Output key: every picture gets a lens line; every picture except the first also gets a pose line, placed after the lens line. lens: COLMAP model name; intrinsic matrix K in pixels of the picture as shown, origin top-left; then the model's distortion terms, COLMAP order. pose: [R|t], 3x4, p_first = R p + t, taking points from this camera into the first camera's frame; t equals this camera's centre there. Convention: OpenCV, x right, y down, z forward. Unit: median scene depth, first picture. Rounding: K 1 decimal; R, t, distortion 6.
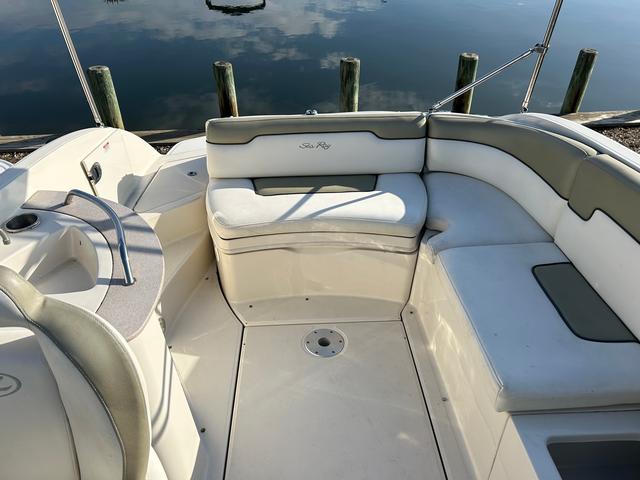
lens RADIAL K [[495.7, 0, 320.0], [0, 495.7, 240.0], [0, 0, 1]] dist [-0.006295, -0.006664]
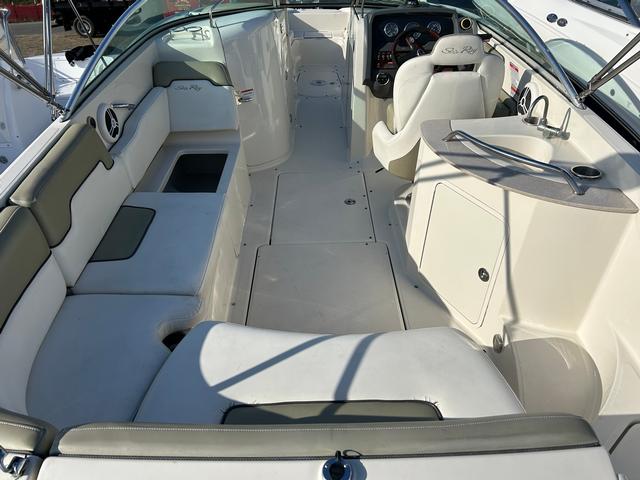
lens RADIAL K [[495.7, 0, 320.0], [0, 495.7, 240.0], [0, 0, 1]] dist [-0.006295, -0.006664]
pose [[-0.998306, 0.028221, 0.050874, -0.041214], [0.057919, 0.399855, 0.914747, -0.901981], [0.005473, 0.916144, -0.400812, 1.367968]]
